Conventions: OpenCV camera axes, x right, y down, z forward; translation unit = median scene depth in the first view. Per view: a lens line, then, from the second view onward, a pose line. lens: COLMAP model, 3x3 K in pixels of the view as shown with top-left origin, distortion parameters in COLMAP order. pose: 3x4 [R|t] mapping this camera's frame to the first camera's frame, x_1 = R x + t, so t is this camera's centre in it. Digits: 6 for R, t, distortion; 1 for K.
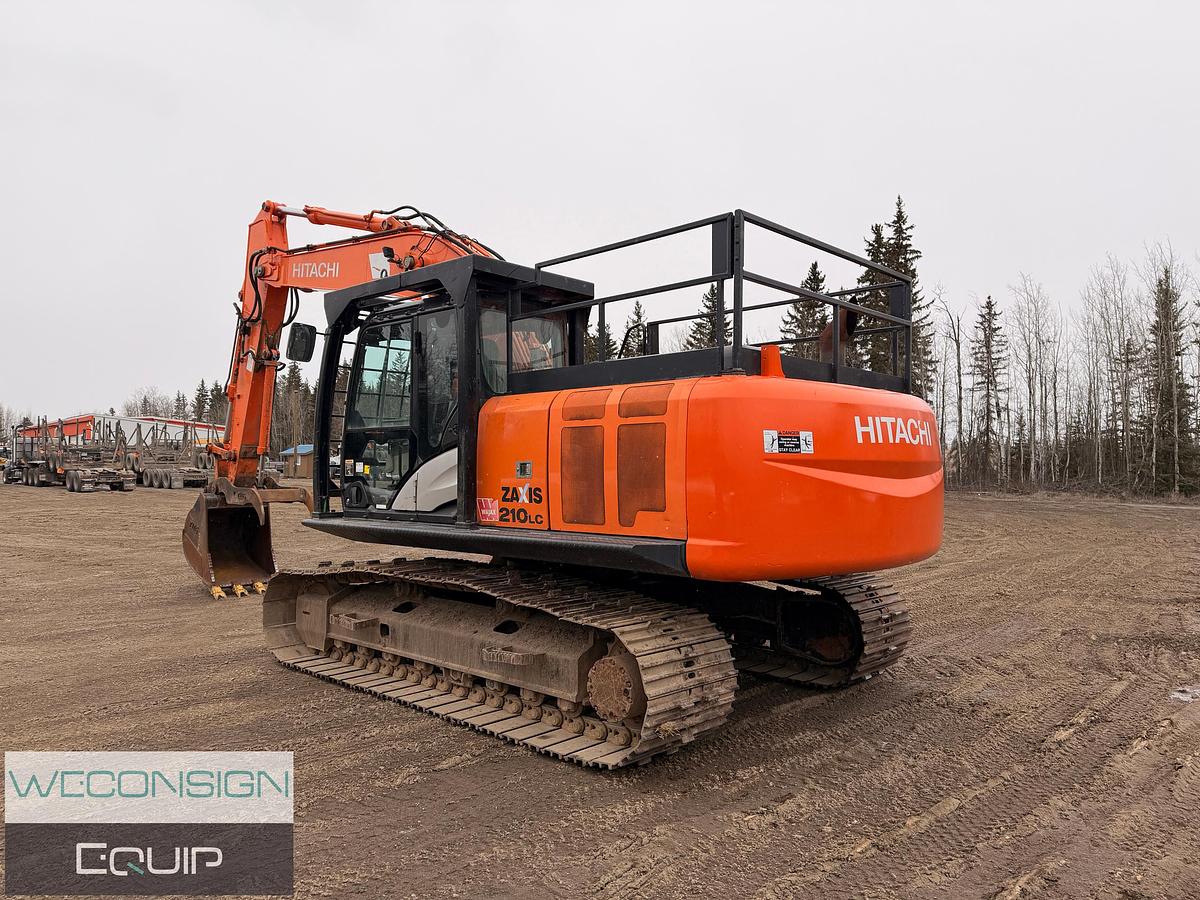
lens RADIAL K [[821.2, 0, 600.0], [0, 821.2, 450.0], [0, 0, 1]] dist [0.113728, -0.135733]
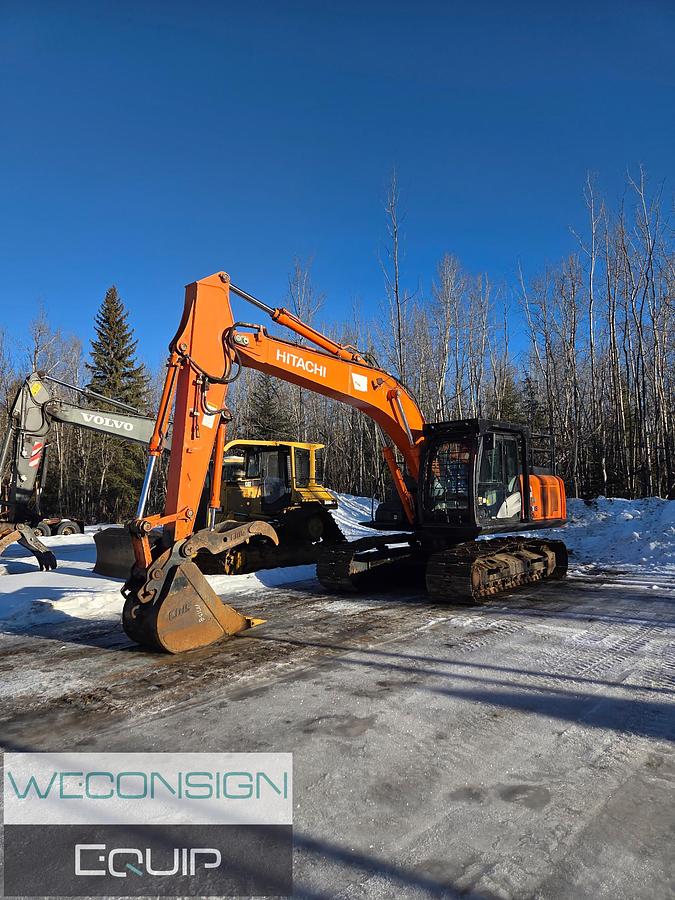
lens RADIAL K [[578.2, 0, 327.2], [0, 578.2, 421.5], [0, 0, 1]] dist [0.134816, -0.126759]
pose [[0.012638, 0.126985, 0.991824, -2.110827], [-0.010012, 0.991870, -0.126864, 0.016369], [-0.999870, -0.008327, 0.013807, 1.590465]]
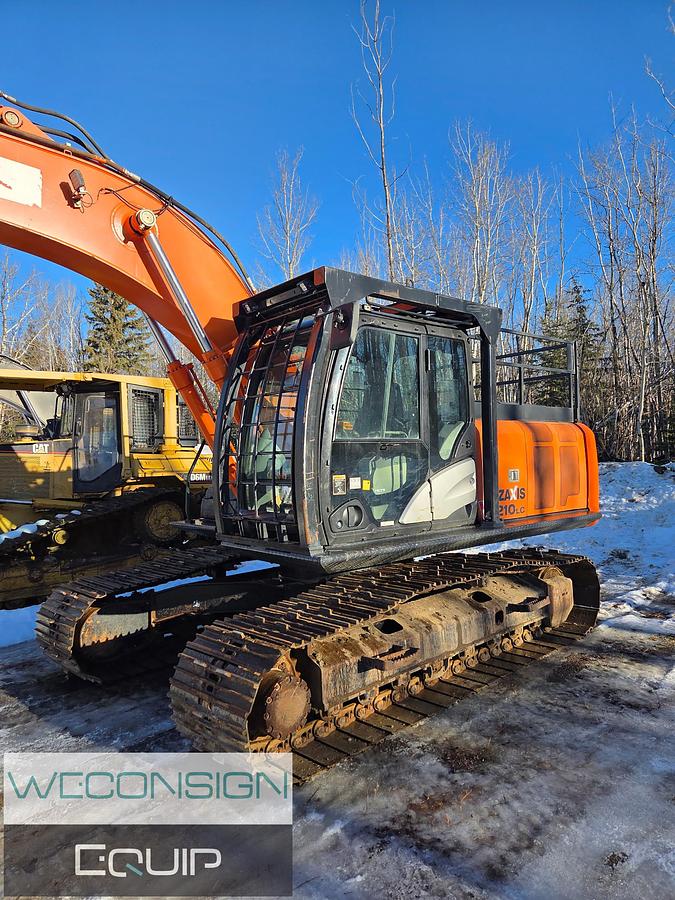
lens RADIAL K [[578.2, 0, 327.2], [0, 578.2, 421.5], [0, 0, 1]] dist [0.134816, -0.126759]
pose [[0.131489, 0.057288, 0.989661, -1.029999], [0.000686, 0.998323, -0.057881, -0.009964], [-0.991317, 0.008289, 0.131229, 1.081692]]
